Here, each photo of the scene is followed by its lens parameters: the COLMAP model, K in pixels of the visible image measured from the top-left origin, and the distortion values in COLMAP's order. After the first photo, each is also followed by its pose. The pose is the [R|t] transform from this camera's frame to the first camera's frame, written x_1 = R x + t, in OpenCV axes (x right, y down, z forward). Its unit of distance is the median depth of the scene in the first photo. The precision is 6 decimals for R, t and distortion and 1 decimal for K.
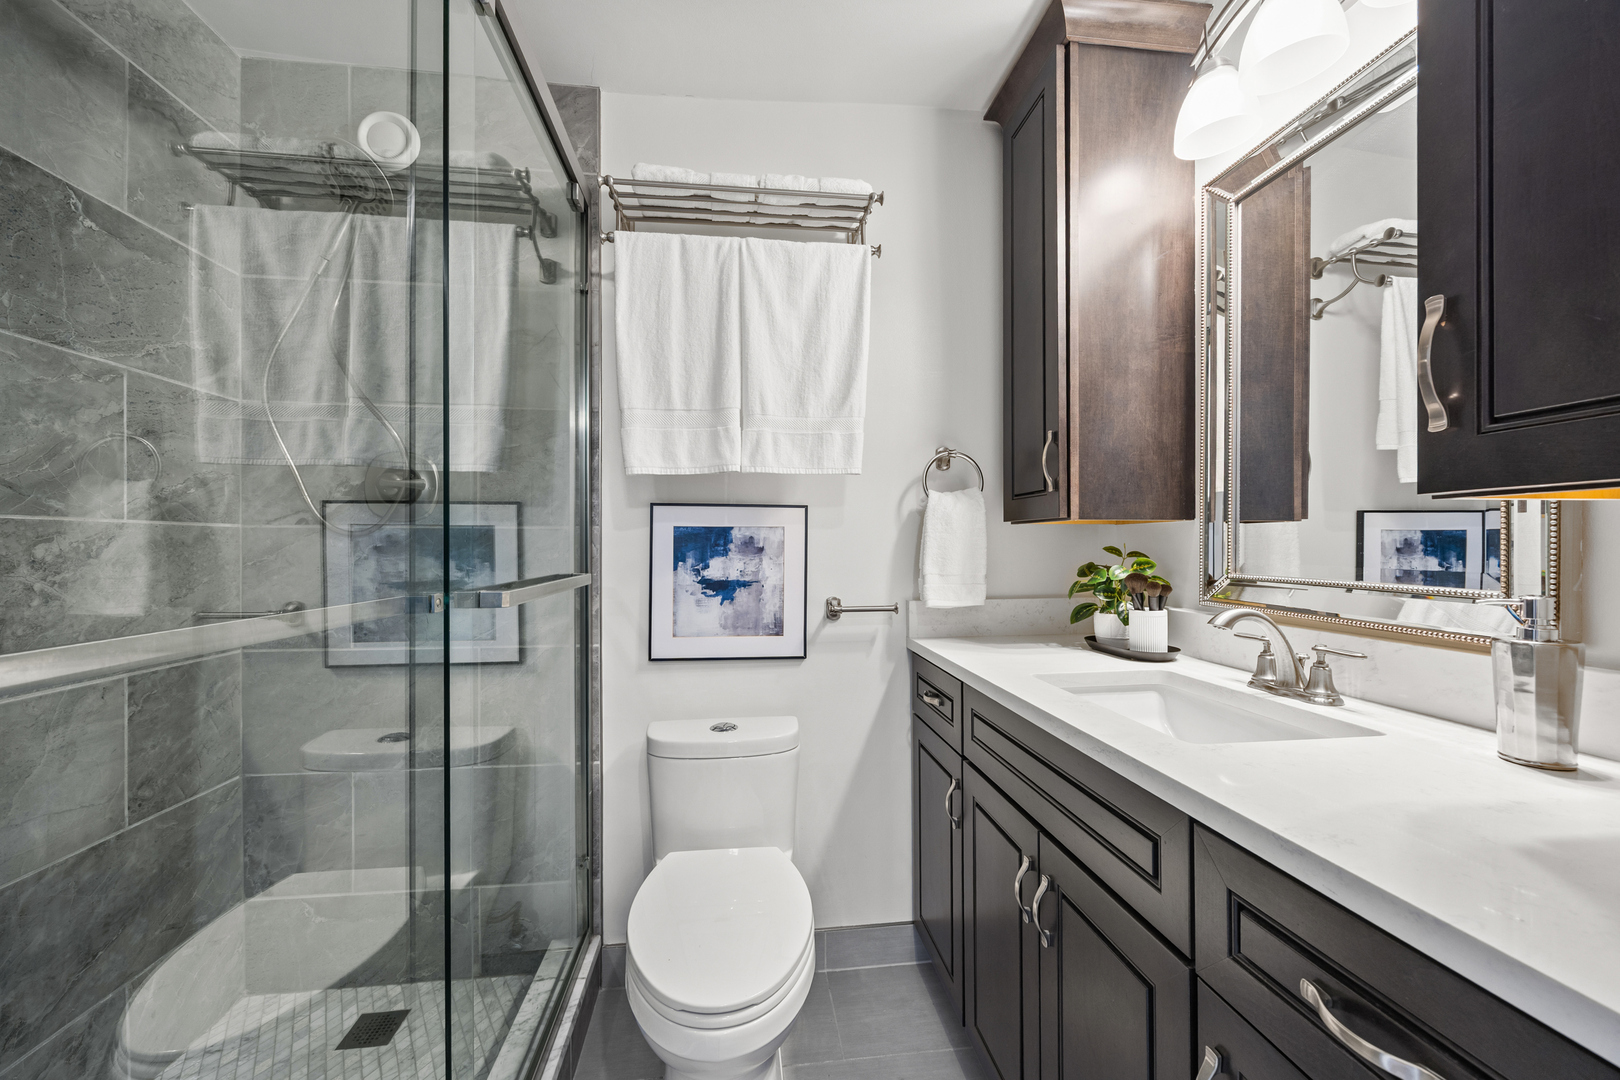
lens RADIAL K [[626.9, 0, 813.5], [0, 626.9, 546.6], [0, 0, 1]] dist [-0.000244, 0.000465]
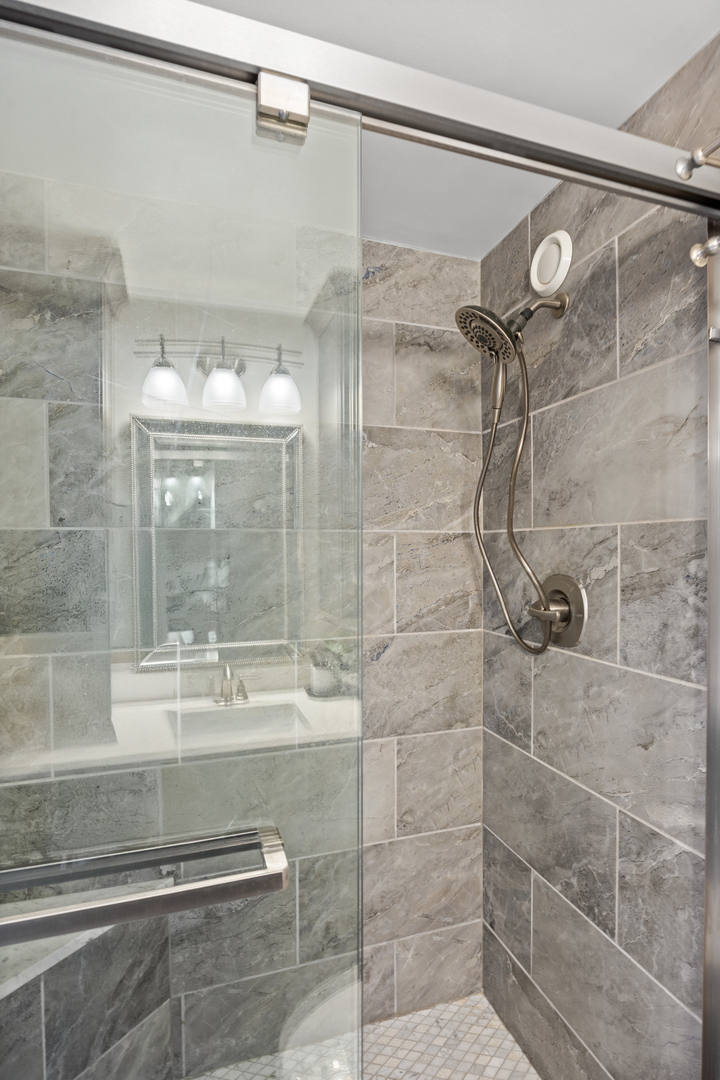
lens RADIAL K [[530.5, 0, 362.5], [0, 530.5, 559.7], [0, 0, 1]] dist [-0.009852, -0.000321]
pose [[0.199593, 0.017277, -0.979727, 0.112005], [0.000872, 0.999841, 0.017809, -0.235885], [0.979879, -0.004409, 0.199546, 0.660906]]
